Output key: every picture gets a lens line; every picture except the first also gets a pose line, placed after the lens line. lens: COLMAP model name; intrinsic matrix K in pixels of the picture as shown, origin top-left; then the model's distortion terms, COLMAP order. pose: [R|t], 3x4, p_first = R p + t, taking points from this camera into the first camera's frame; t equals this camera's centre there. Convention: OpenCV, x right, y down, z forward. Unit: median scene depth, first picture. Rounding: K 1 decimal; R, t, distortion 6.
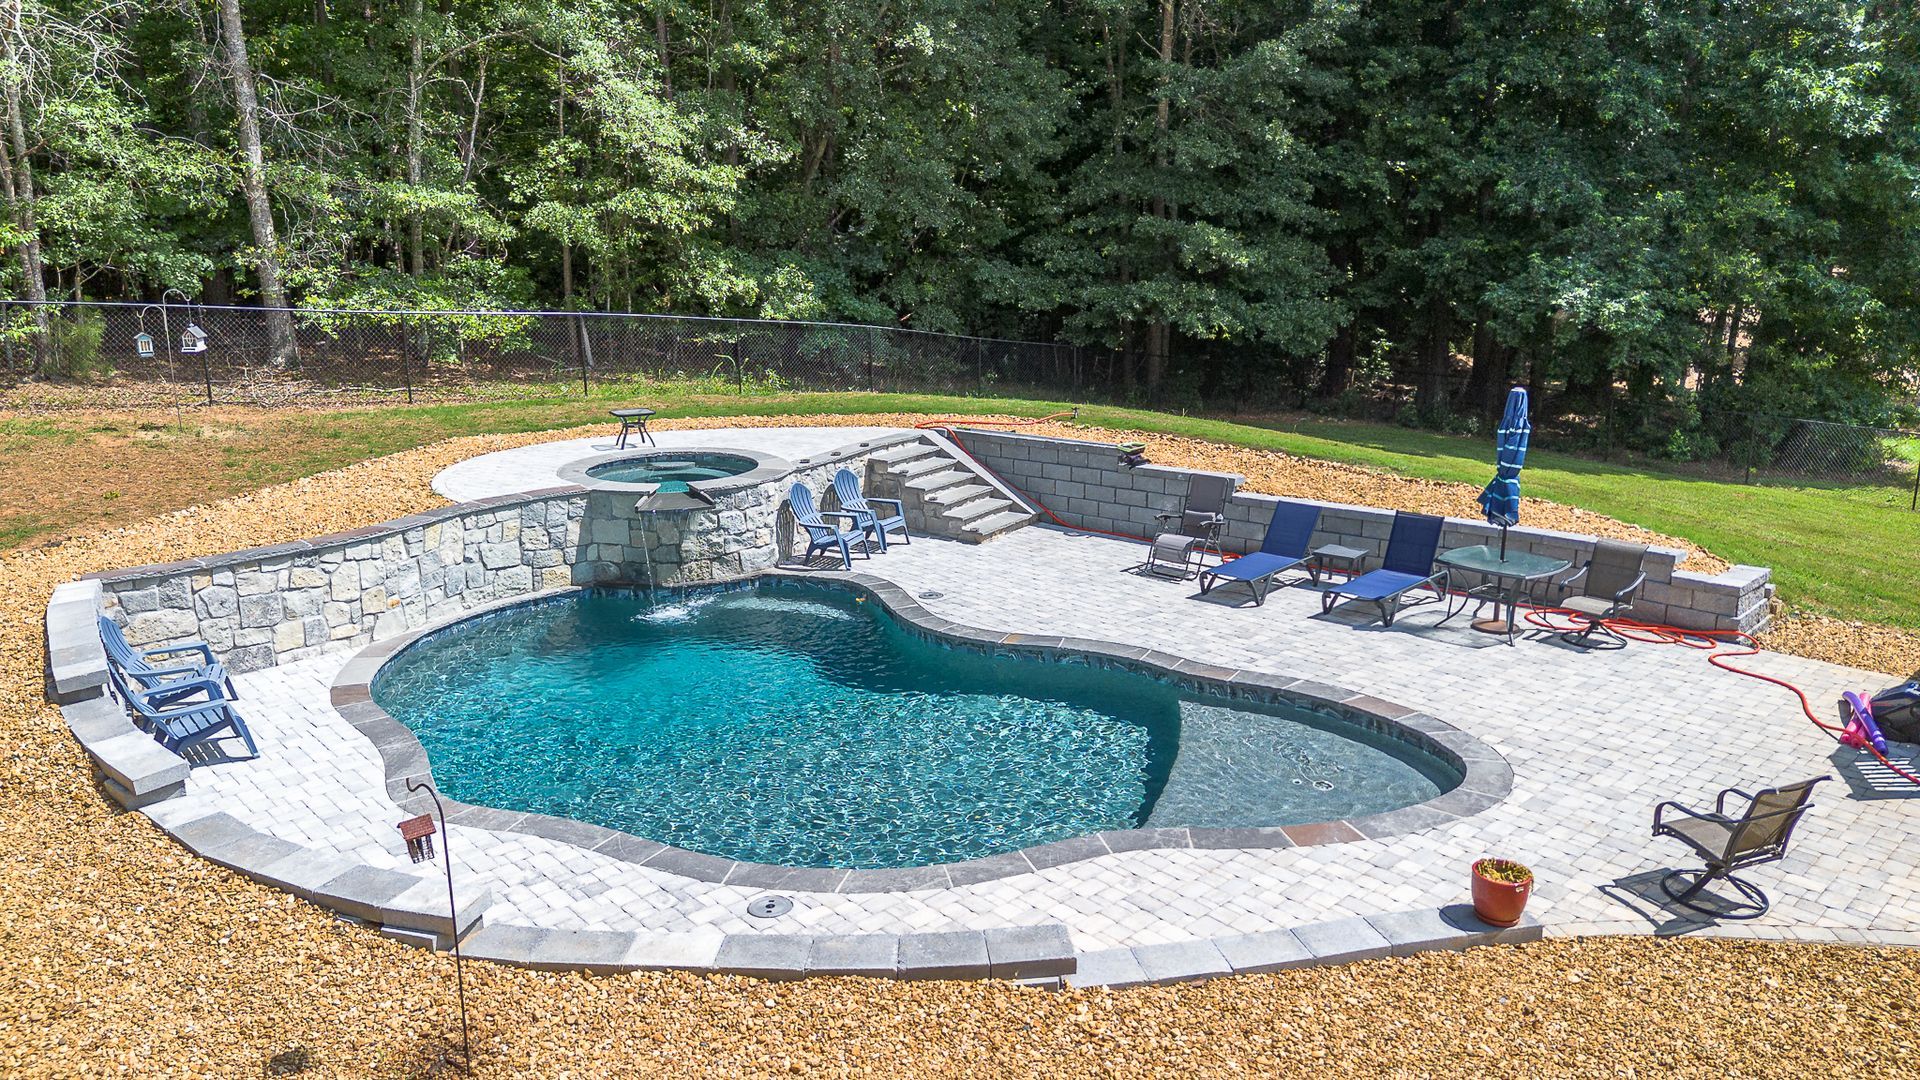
lens RADIAL K [[1351.4, 0, 963.4], [0, 1351.4, 543.4], [0, 0, 1]] dist [0.080961, -0.087549]
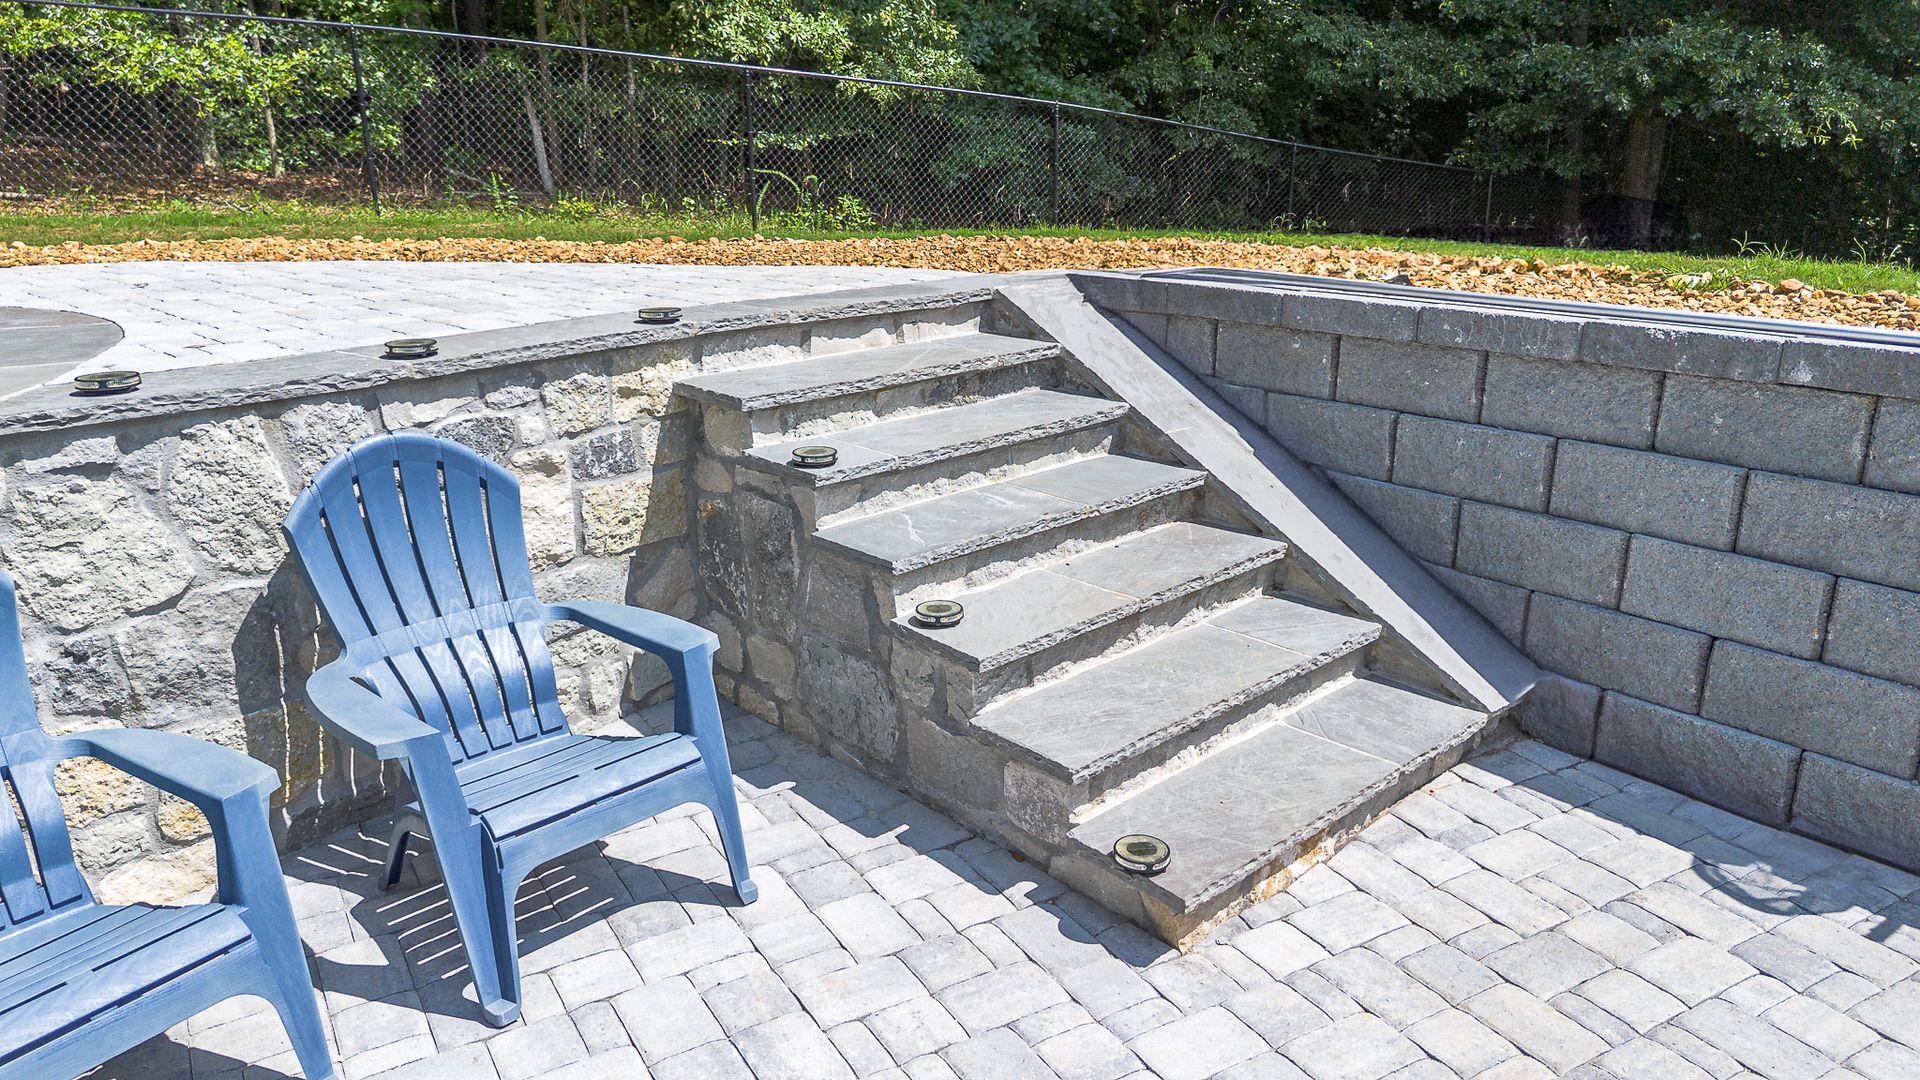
lens RADIAL K [[1357.7, 0, 962.6], [0, 1357.7, 538.8], [0, 0, 1]] dist [0.080943, -0.093461]
pose [[0.973939, 0.062325, -0.218077, 0.023190], [-0.050819, 0.997023, 0.057984, -0.060669], [0.221042, -0.045390, 0.974207, 0.913922]]
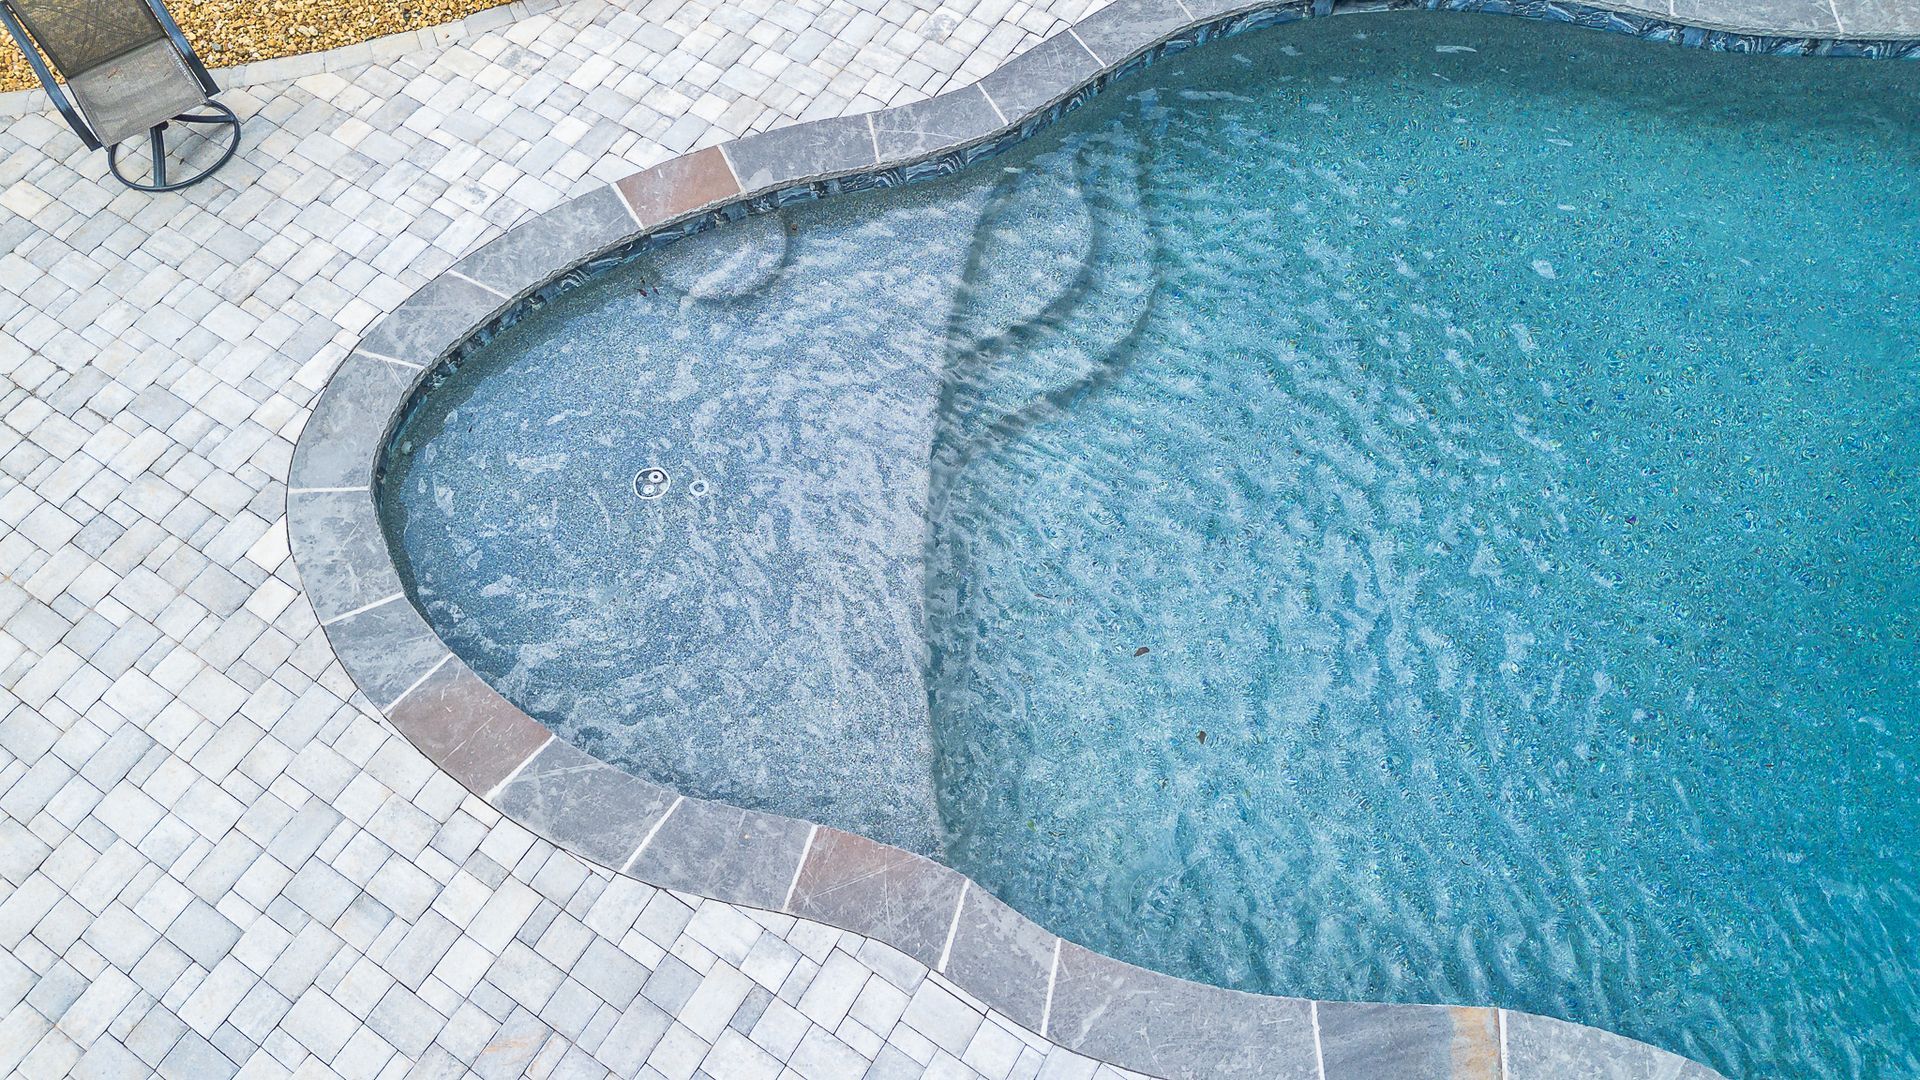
lens RADIAL K [[1351.4, 0, 963.4], [0, 1351.4, 543.4], [0, 0, 1]] dist [0.080961, -0.087549]
pose [[-0.972191, 0.212254, -0.098963, 0.136453], [-0.042229, 0.256761, 0.965552, -0.225825], [0.230352, 0.942880, -0.240657, 0.793070]]
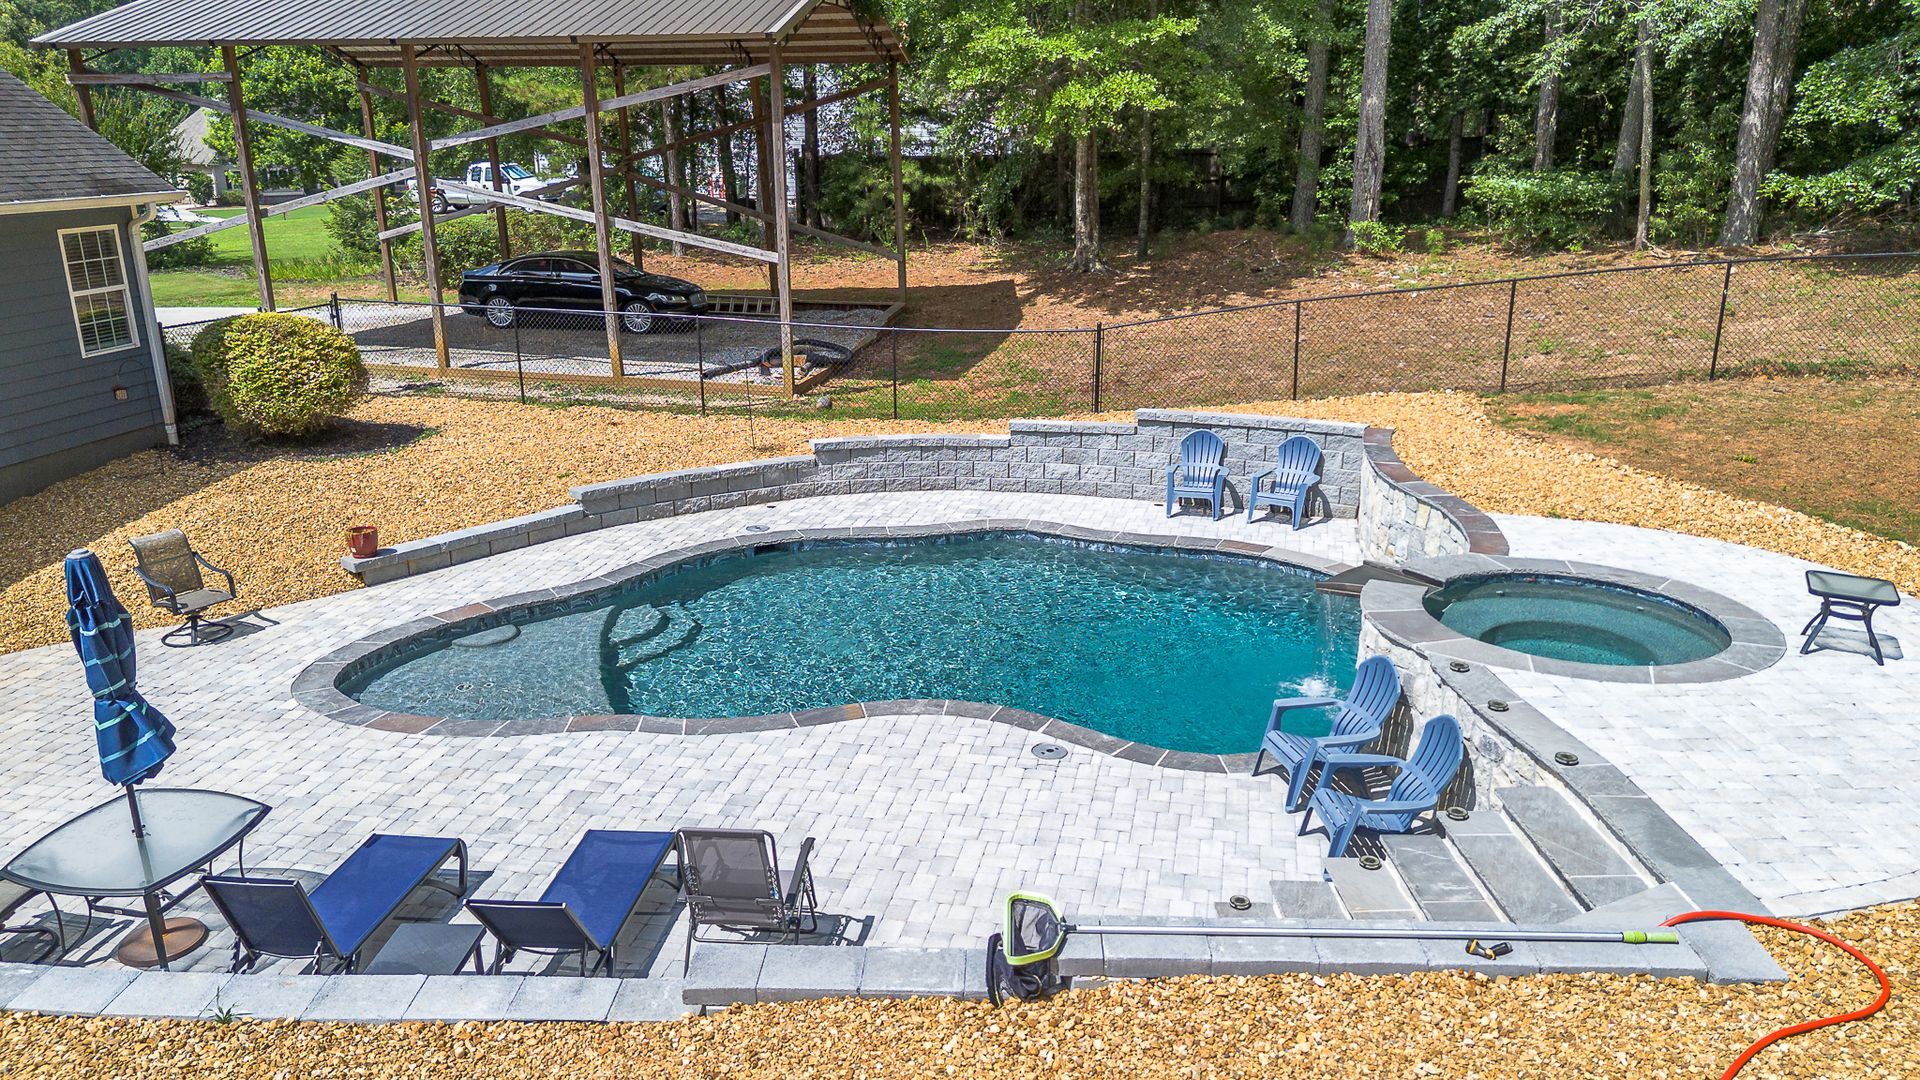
lens RADIAL K [[1343.6, 0, 960.0], [0, 1343.6, 540.0], [0, 0, 1]] dist [0.095651, -0.114425]
pose [[-0.829833, 0.171946, -0.530860, 0.339731], [-0.126154, 0.868901, 0.478640, -0.356137], [0.543565, 0.464161, -0.699351, 1.322065]]
